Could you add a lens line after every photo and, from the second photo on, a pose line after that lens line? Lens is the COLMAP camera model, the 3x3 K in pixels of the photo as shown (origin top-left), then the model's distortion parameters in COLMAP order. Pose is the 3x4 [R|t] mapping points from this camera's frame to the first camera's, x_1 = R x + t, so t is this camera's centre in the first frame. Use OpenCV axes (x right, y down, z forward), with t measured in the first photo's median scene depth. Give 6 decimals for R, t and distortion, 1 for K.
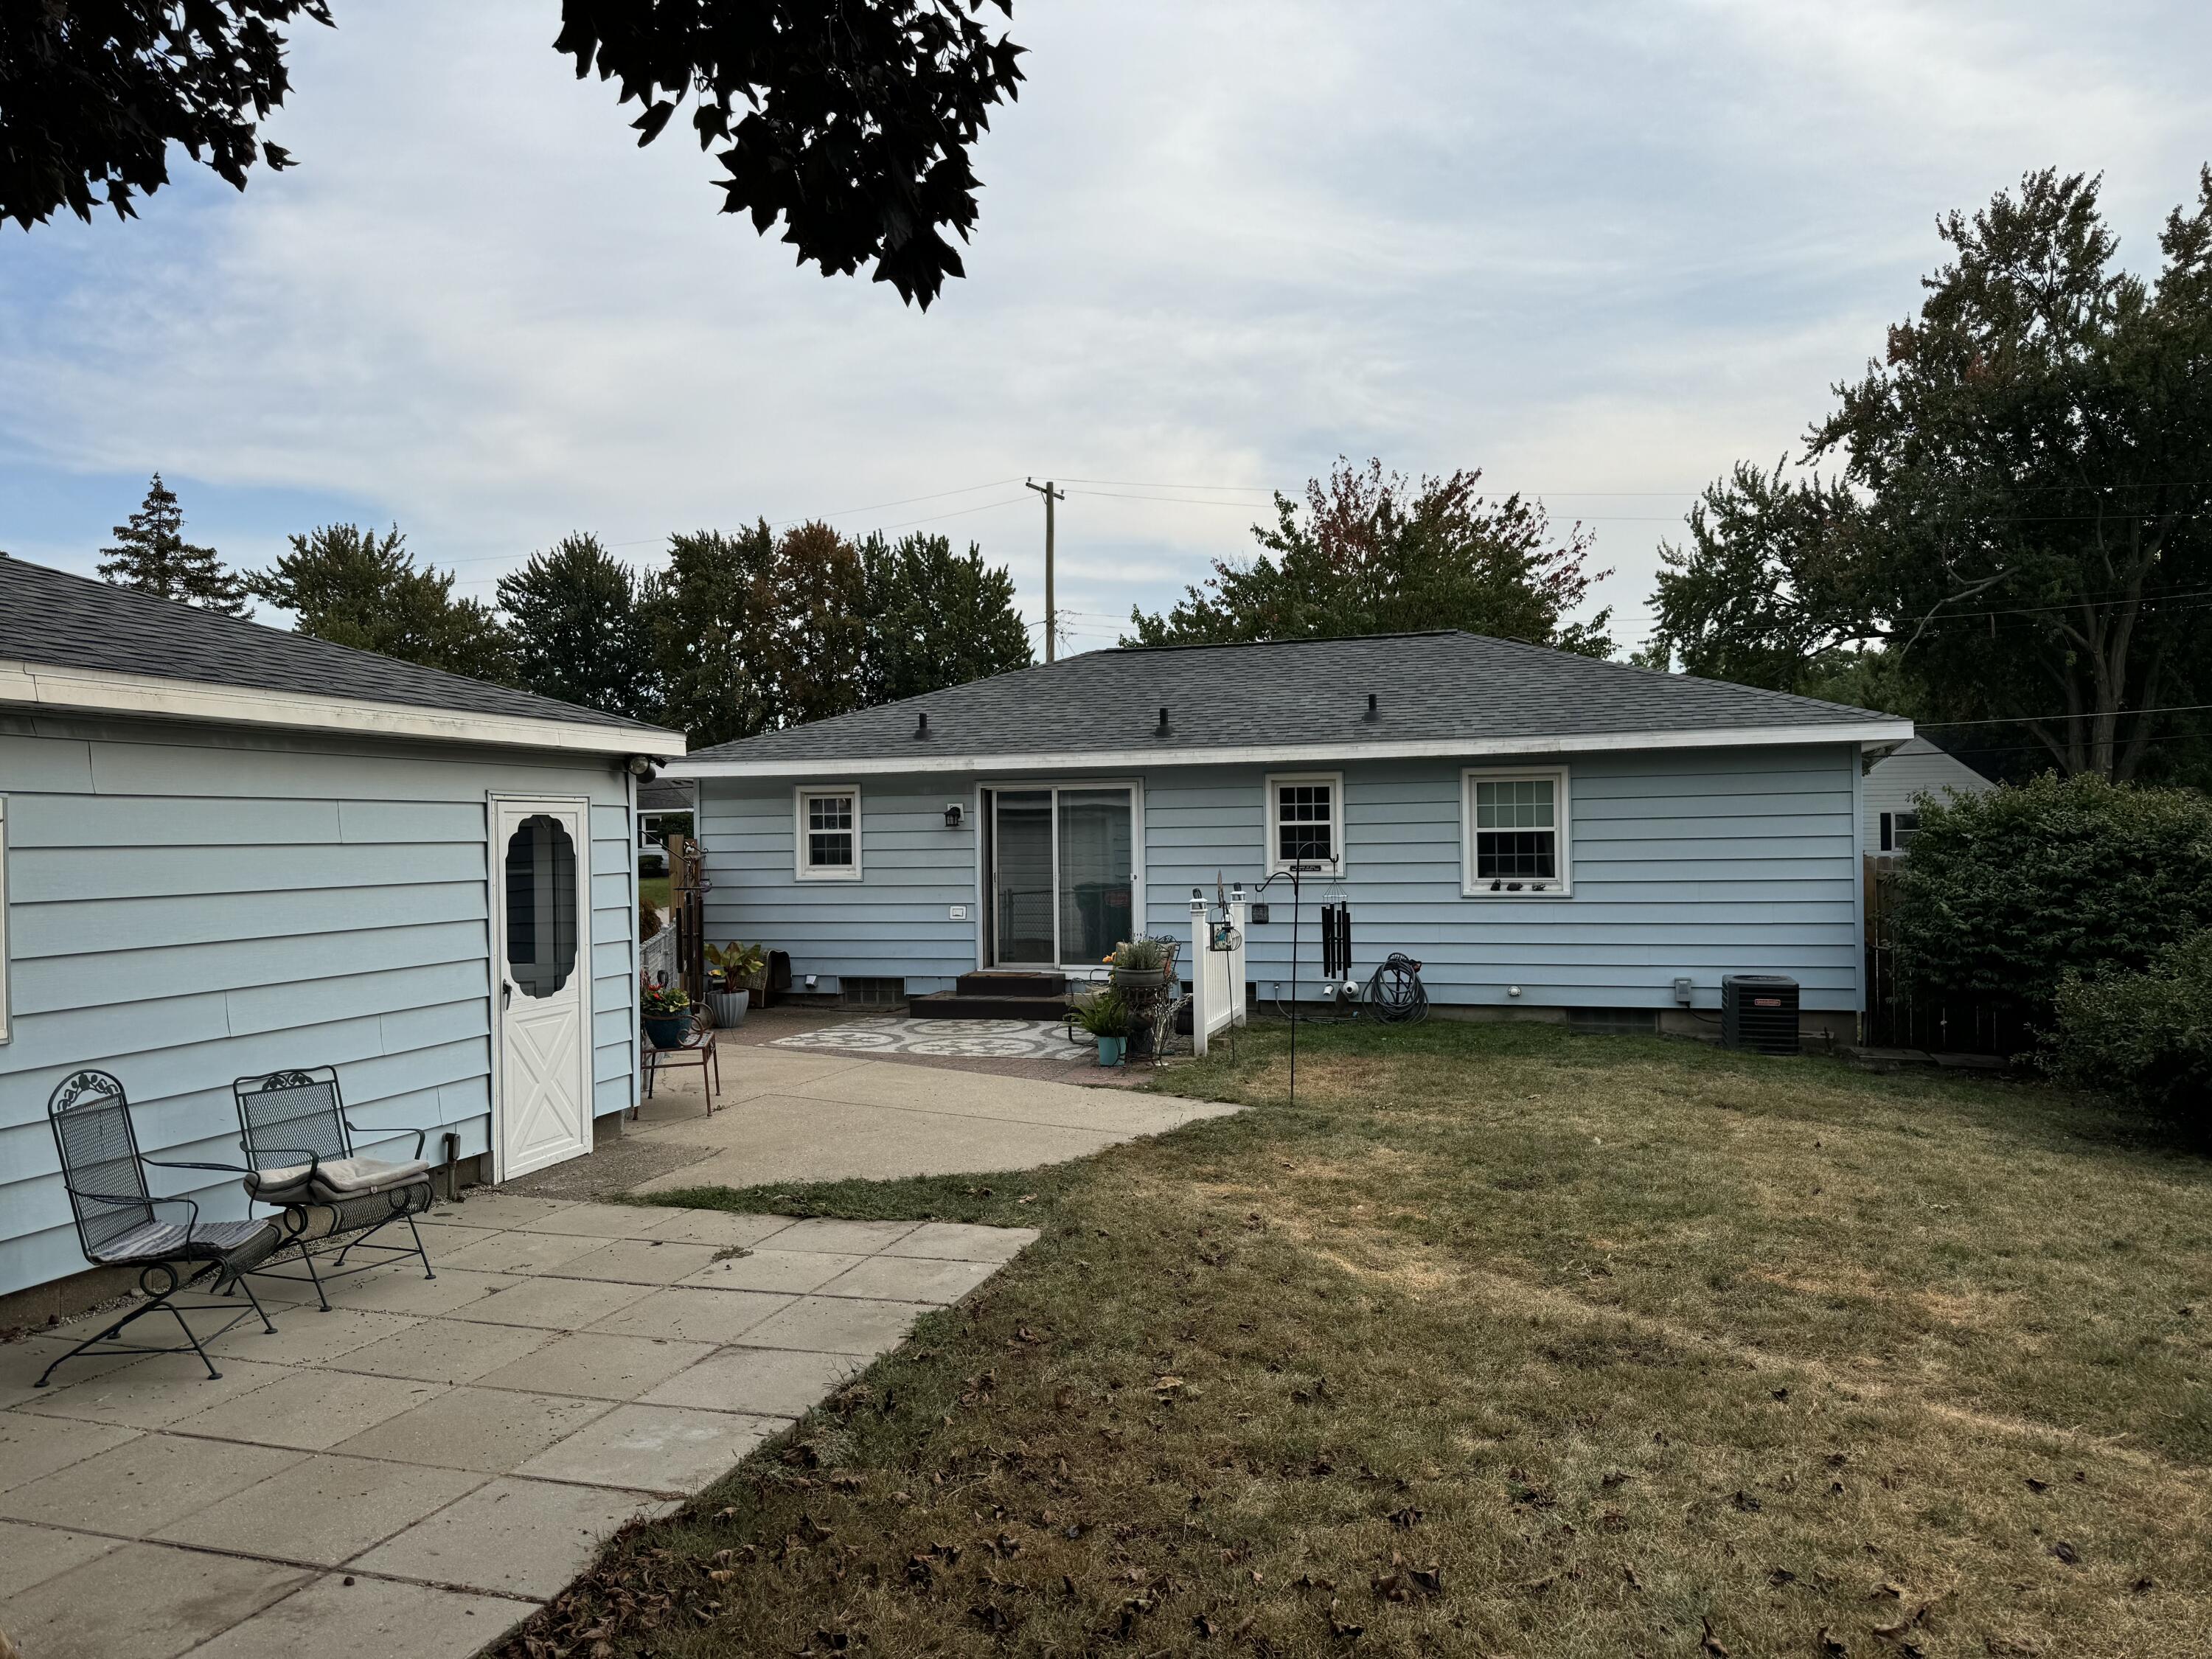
lens RADIAL K [[1573.5, 0, 1096.1], [0, 1573.5, 829.7], [0, 0, 1]] dist [0.030581, -0.027359]
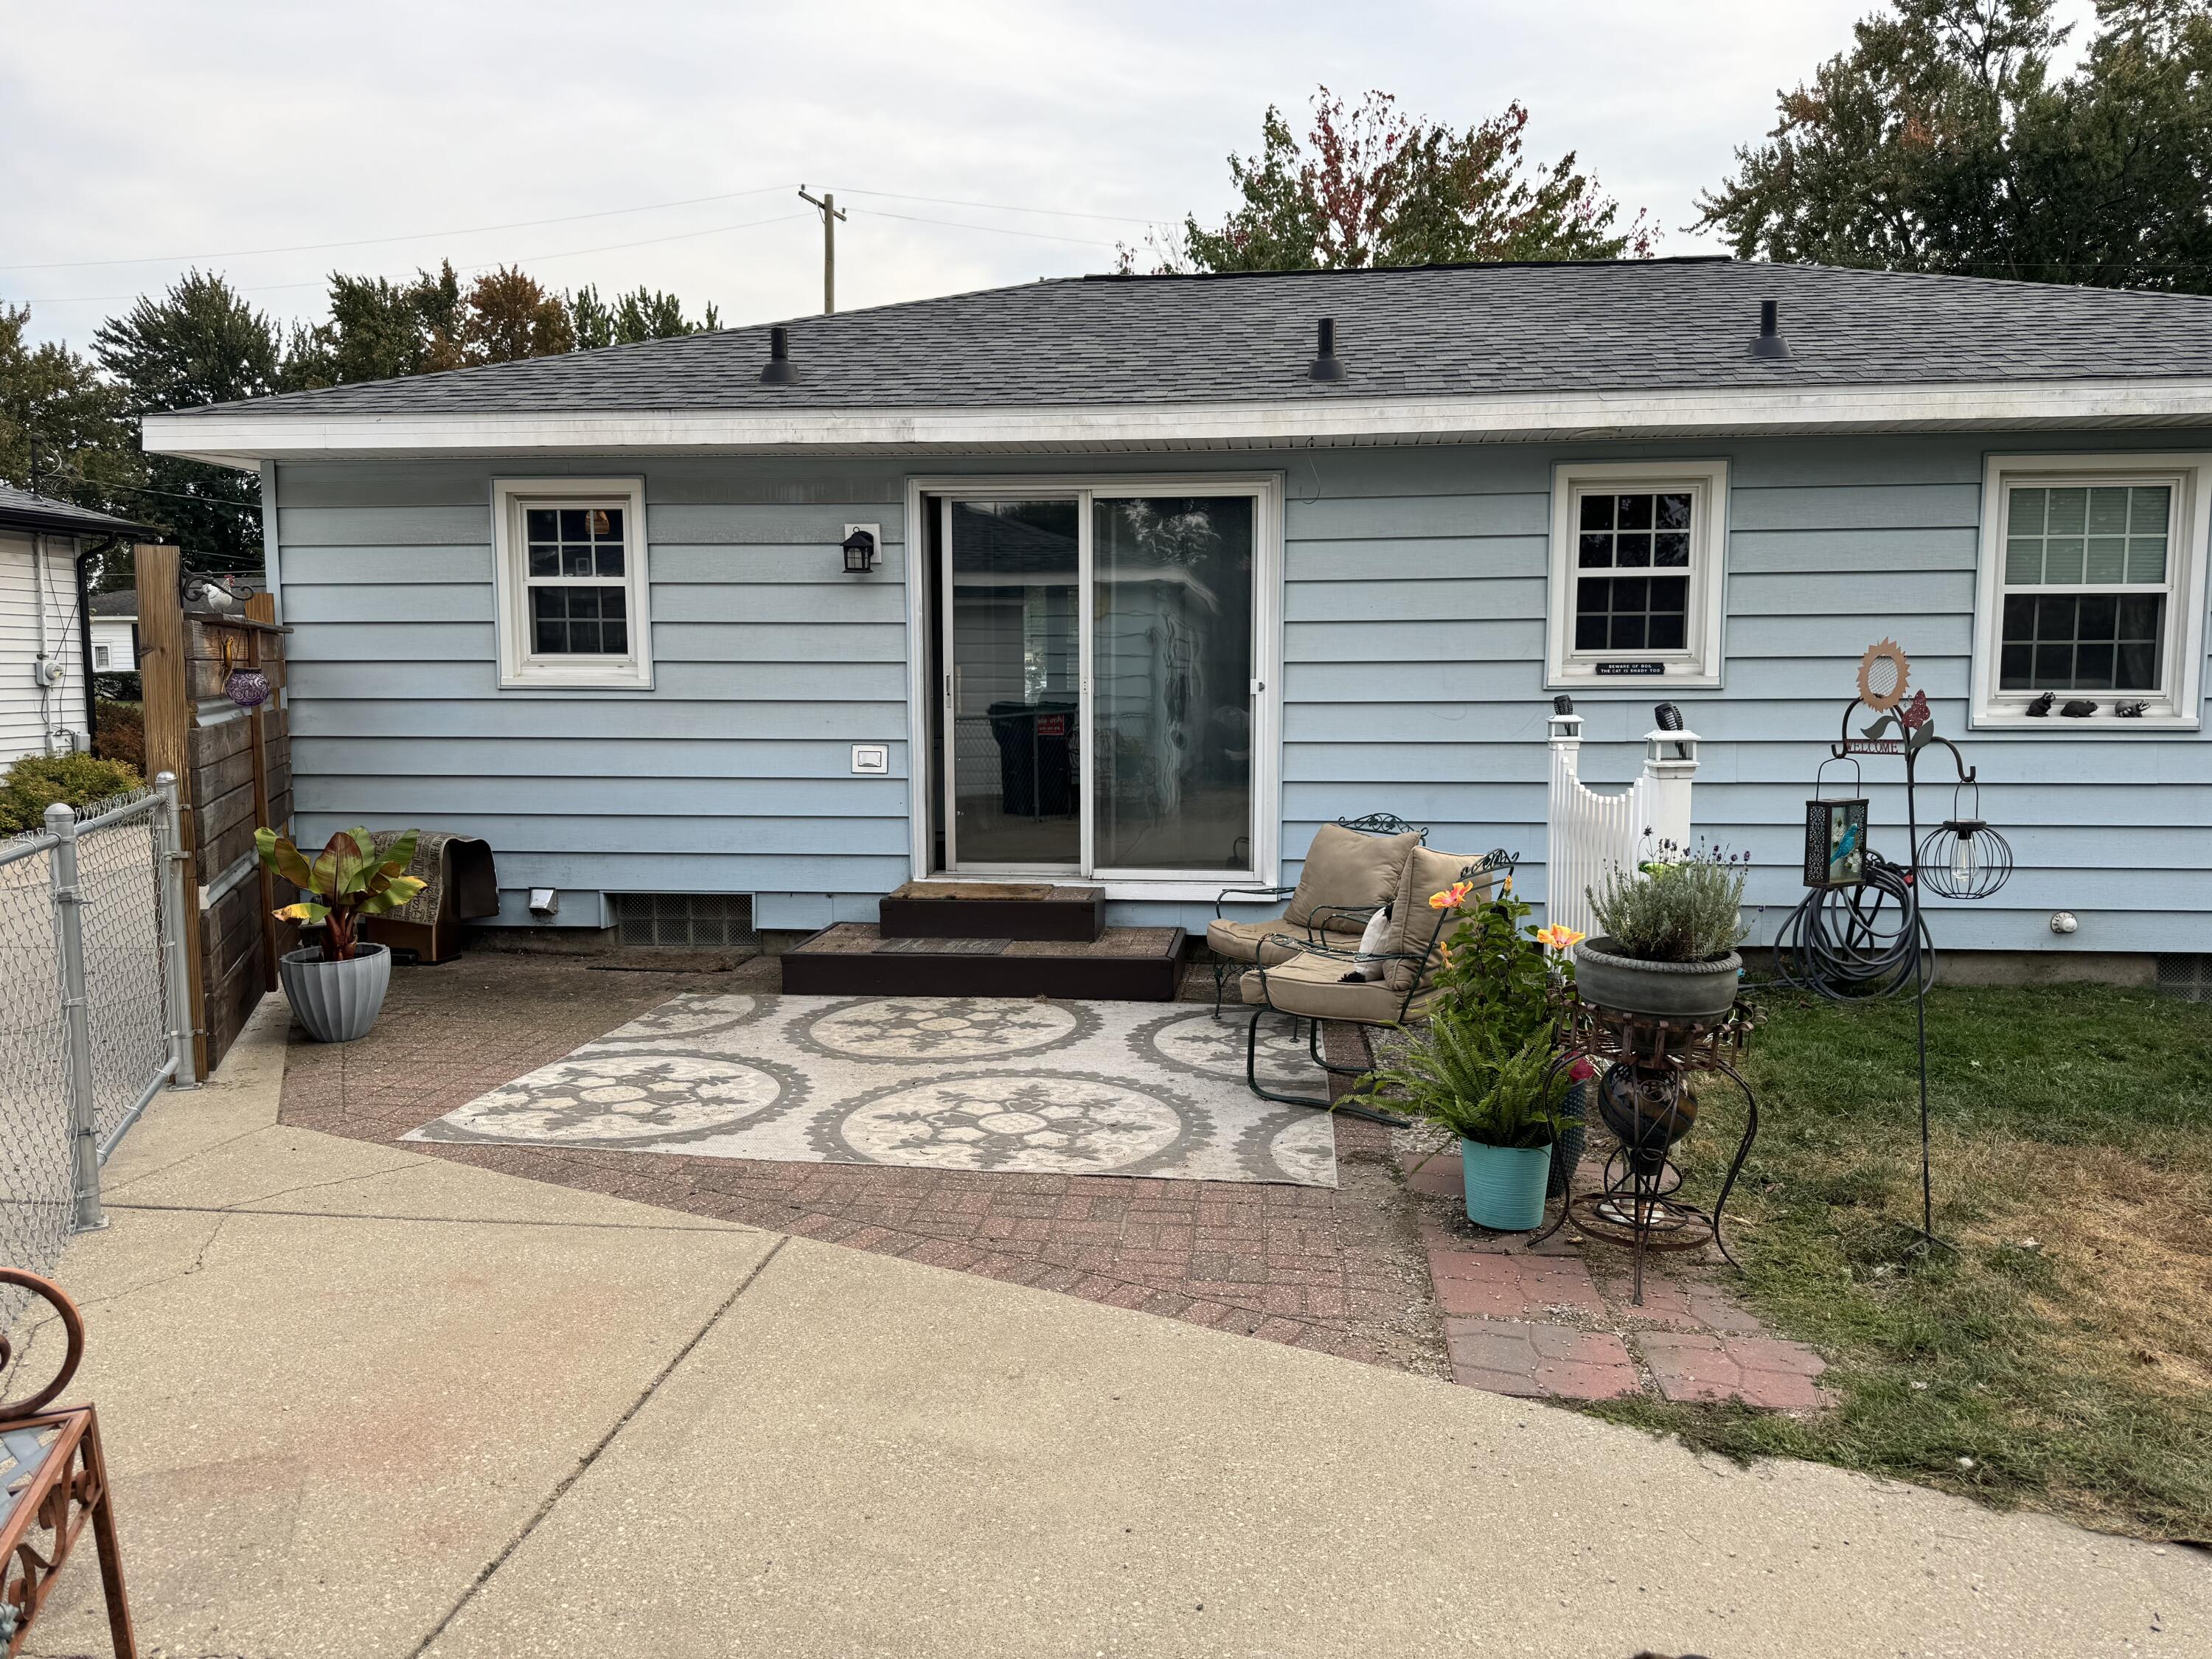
lens RADIAL K [[1573.5, 0, 1129.4], [0, 1573.5, 822.8], [0, 0, 1]] dist [0.030581, -0.027359]
pose [[0.981978, -0.006594, 0.188878, -0.097933], [-0.013051, 0.994640, 0.102576, 0.022150], [-0.188542, -0.103192, 0.976629, 0.510102]]
